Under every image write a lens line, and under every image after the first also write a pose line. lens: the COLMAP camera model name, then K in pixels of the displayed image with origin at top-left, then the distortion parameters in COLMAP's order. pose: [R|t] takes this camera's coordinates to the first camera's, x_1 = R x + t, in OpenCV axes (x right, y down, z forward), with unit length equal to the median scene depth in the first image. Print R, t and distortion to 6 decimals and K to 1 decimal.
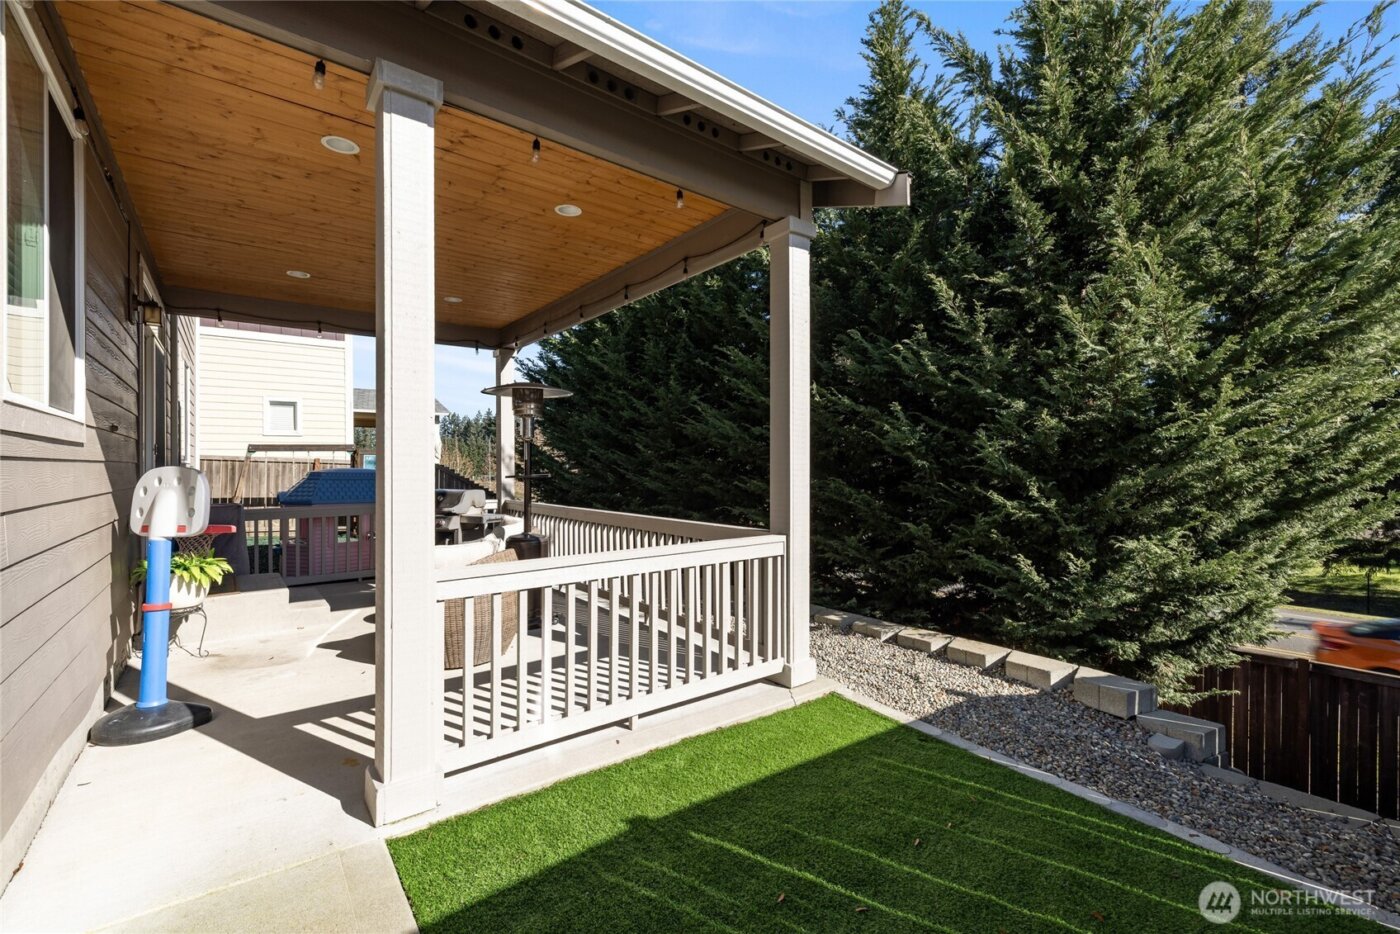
lens RADIAL K [[584.7, 0, 688.6], [0, 584.7, 461.8], [0, 0, 1]] dist [0.002065, 0.000356]
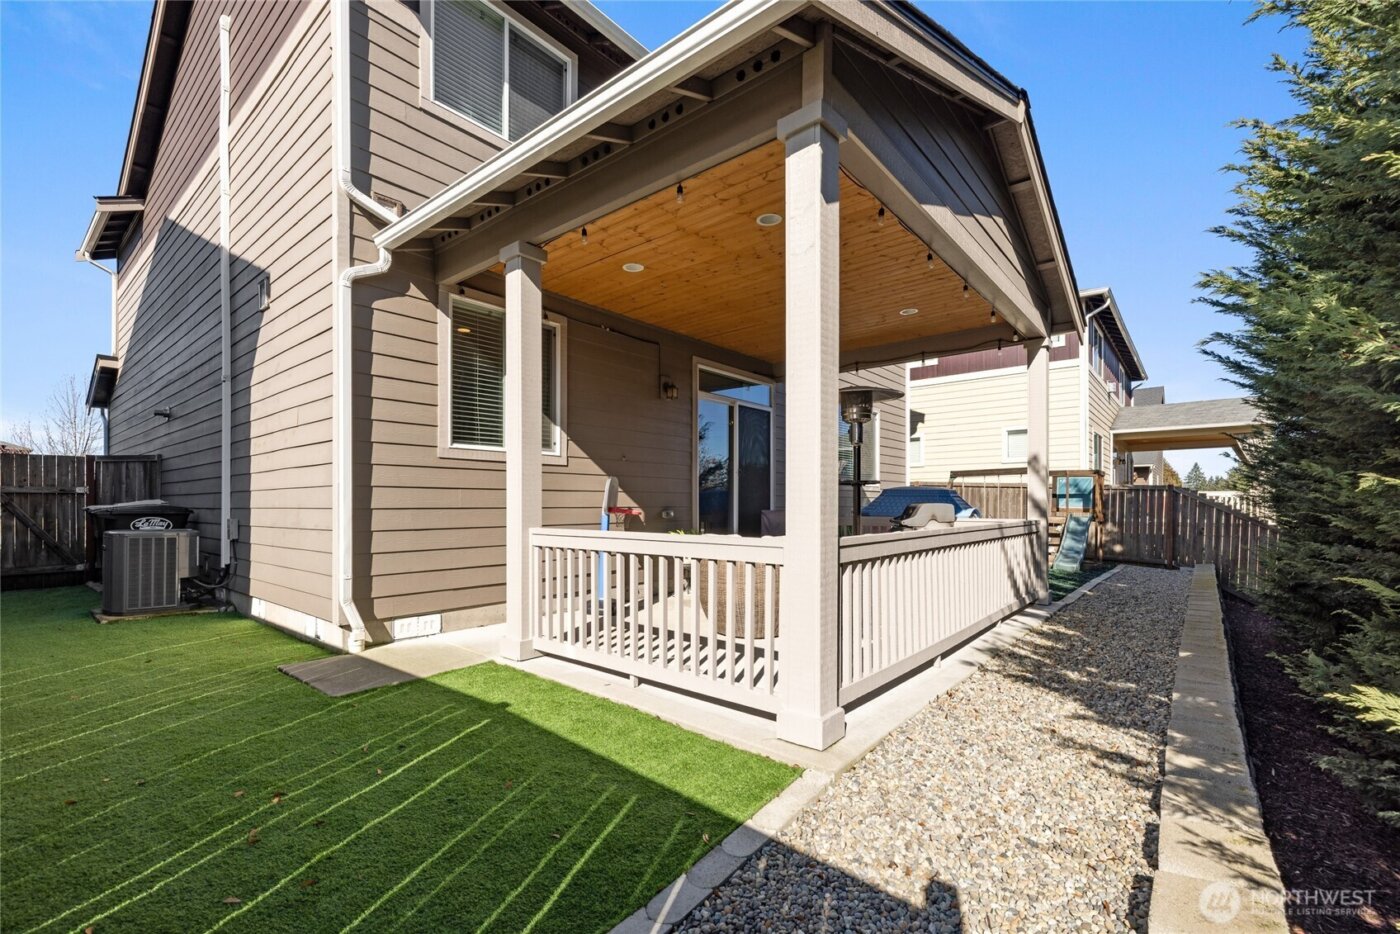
lens RADIAL K [[602.8, 0, 698.3], [0, 602.8, 497.2], [0, 0, 1]] dist [0.019592, 0.000089]
pose [[0.218795, -0.008938, -0.975730, 1.048592], [0.007327, 0.999945, -0.007517, 0.089421], [0.975743, -0.005504, 0.218848, 0.822609]]
